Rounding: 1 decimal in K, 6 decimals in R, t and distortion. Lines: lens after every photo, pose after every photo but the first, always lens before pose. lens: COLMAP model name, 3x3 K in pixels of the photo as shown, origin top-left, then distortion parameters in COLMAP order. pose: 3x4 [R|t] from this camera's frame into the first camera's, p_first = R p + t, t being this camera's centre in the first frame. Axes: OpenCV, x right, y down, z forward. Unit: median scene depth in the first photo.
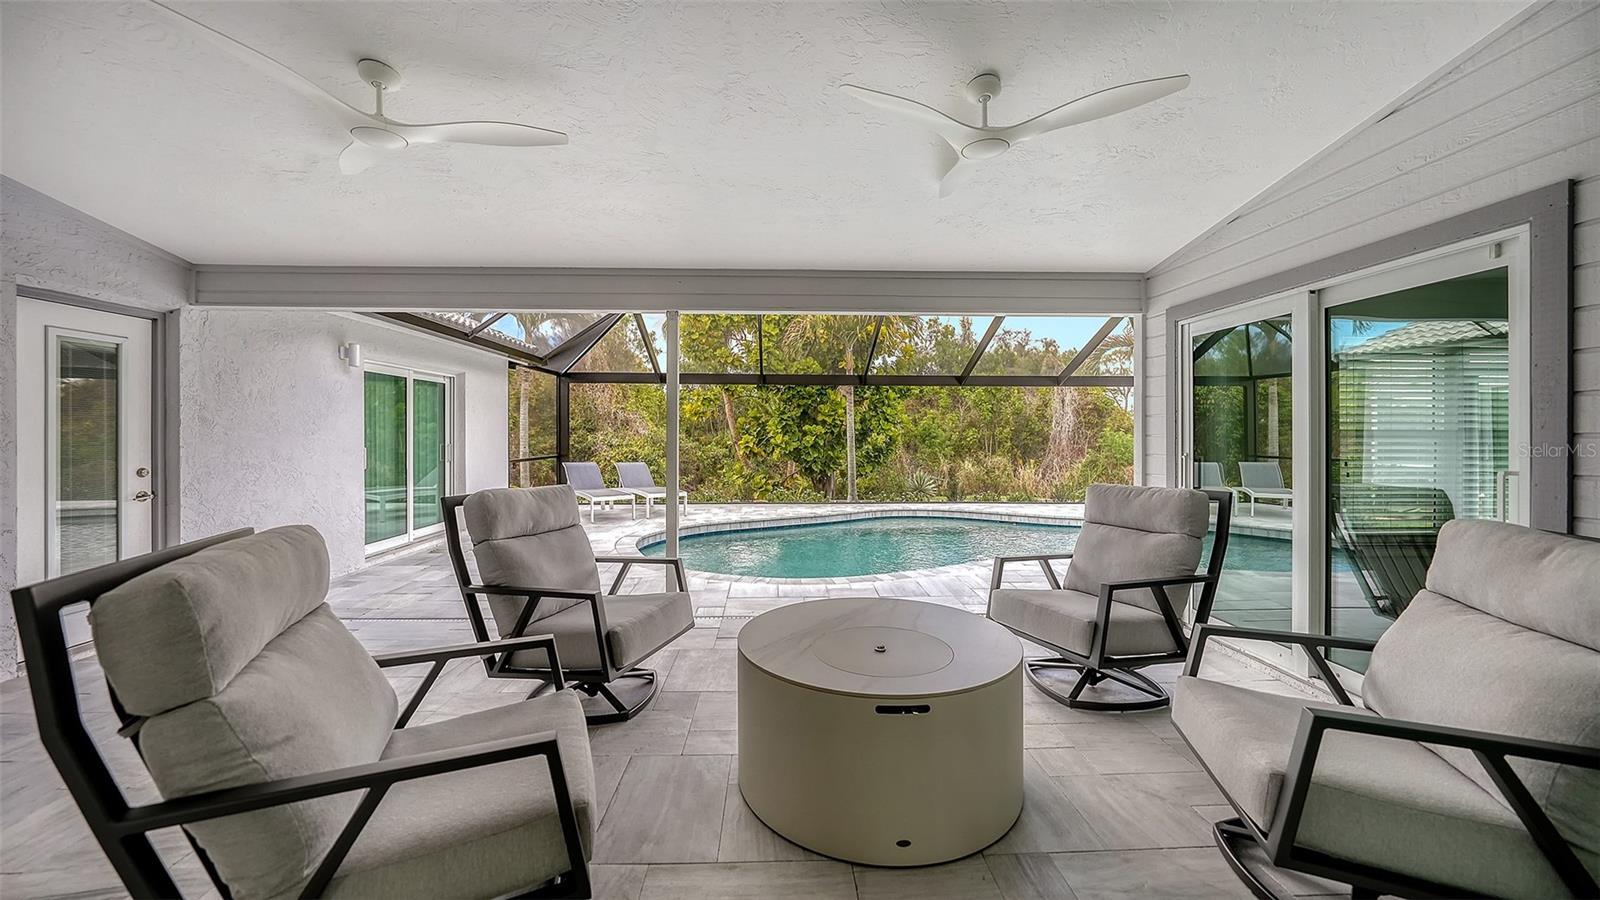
lens RADIAL K [[563.9, 0, 791.6], [0, 563.9, 428.4], [0, 0, 1]] dist [-0.020823, 0.002935]
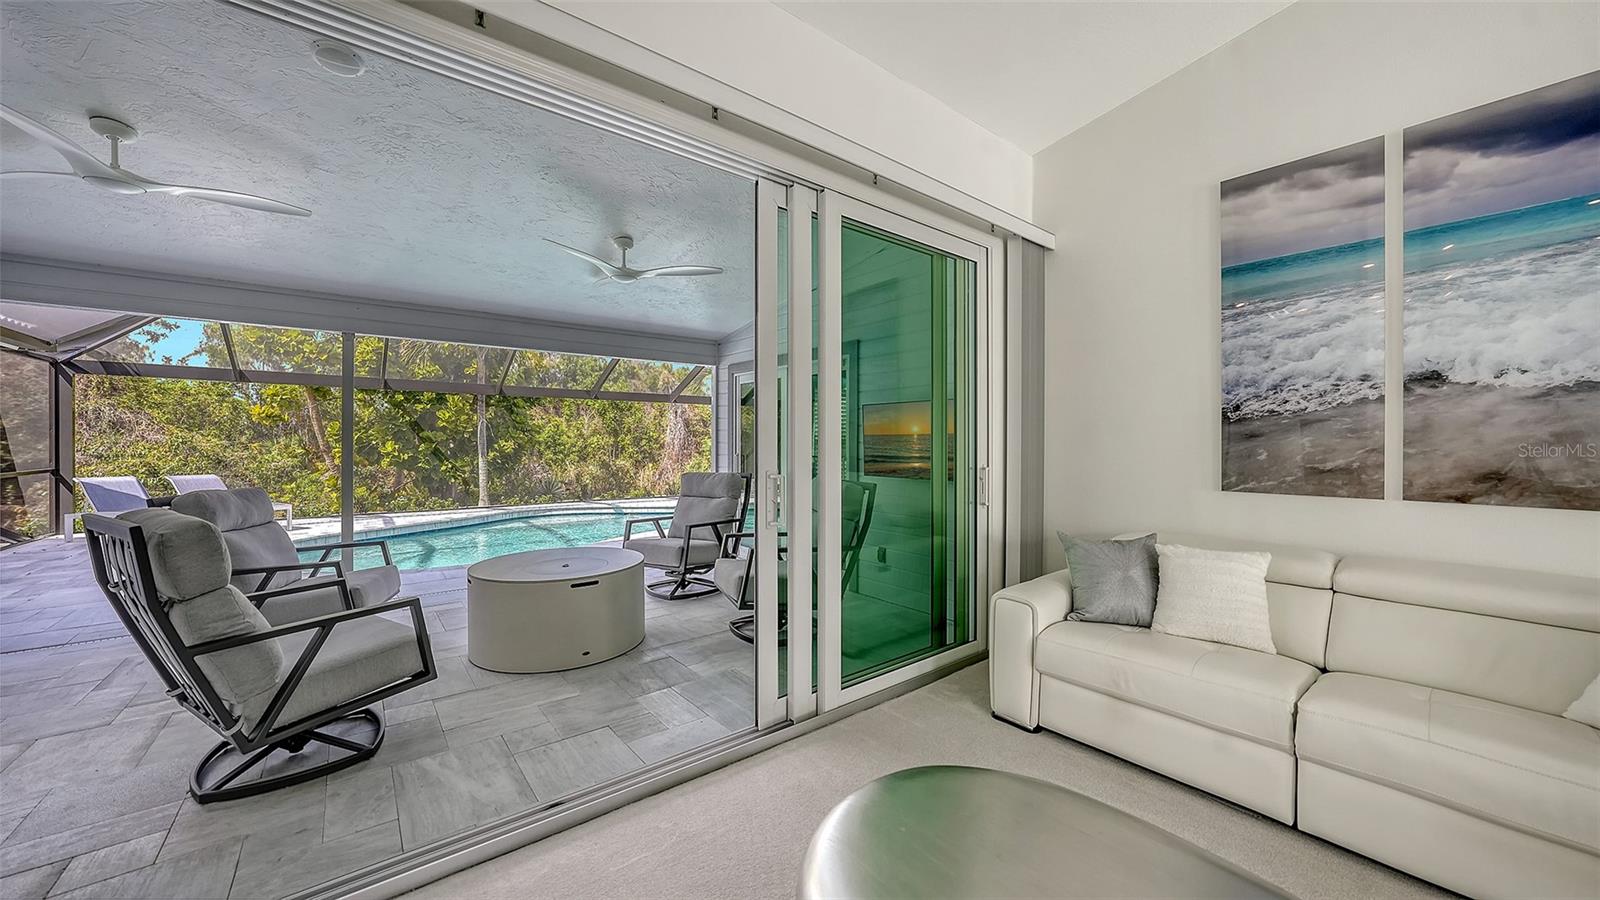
lens RADIAL K [[563.9, 0, 797.7], [0, 563.9, 450.0], [0, 0, 1]] dist [-0.020823, 0.002935]
pose [[0.790802, -0.008396, 0.612015, -0.086914], [-0.007819, 0.999686, 0.023818, -0.003312], [-0.612022, -0.023621, 0.790488, -0.210112]]
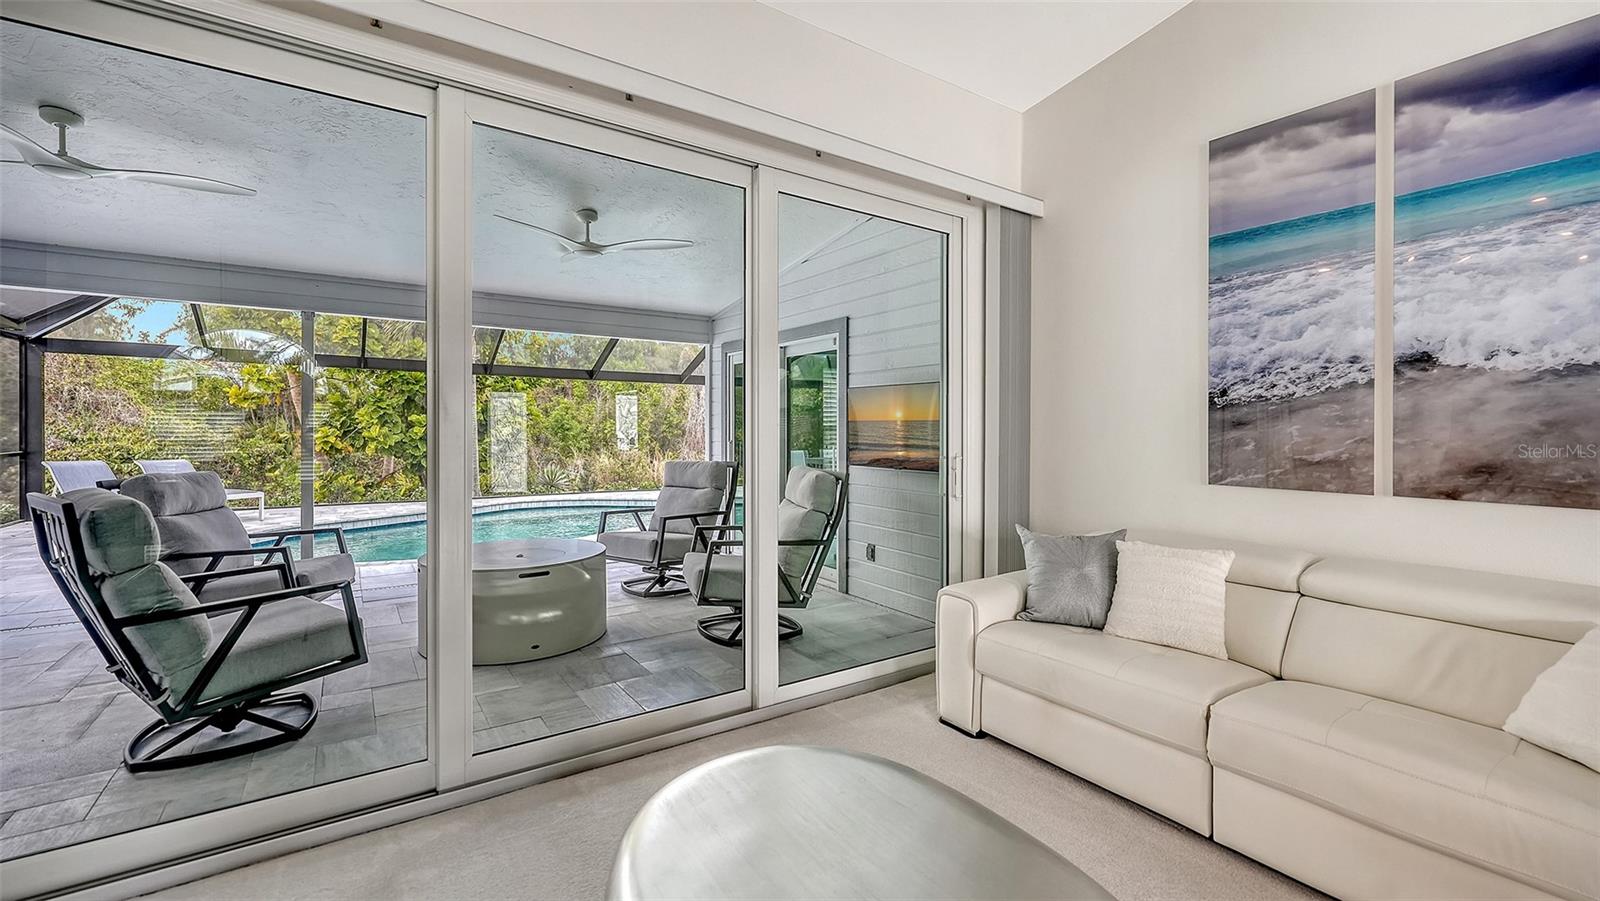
lens RADIAL K [[651.5, 0, 807.6], [0, 651.5, 440.9], [0, 0, 1]] dist [0.001845, -0.004566]
pose [[0.827388, -0.006544, 0.561592, -0.056918], [-0.012114, 0.999492, 0.029493, -0.004211], [-0.561500, -0.031206, 0.826888, -0.277745]]
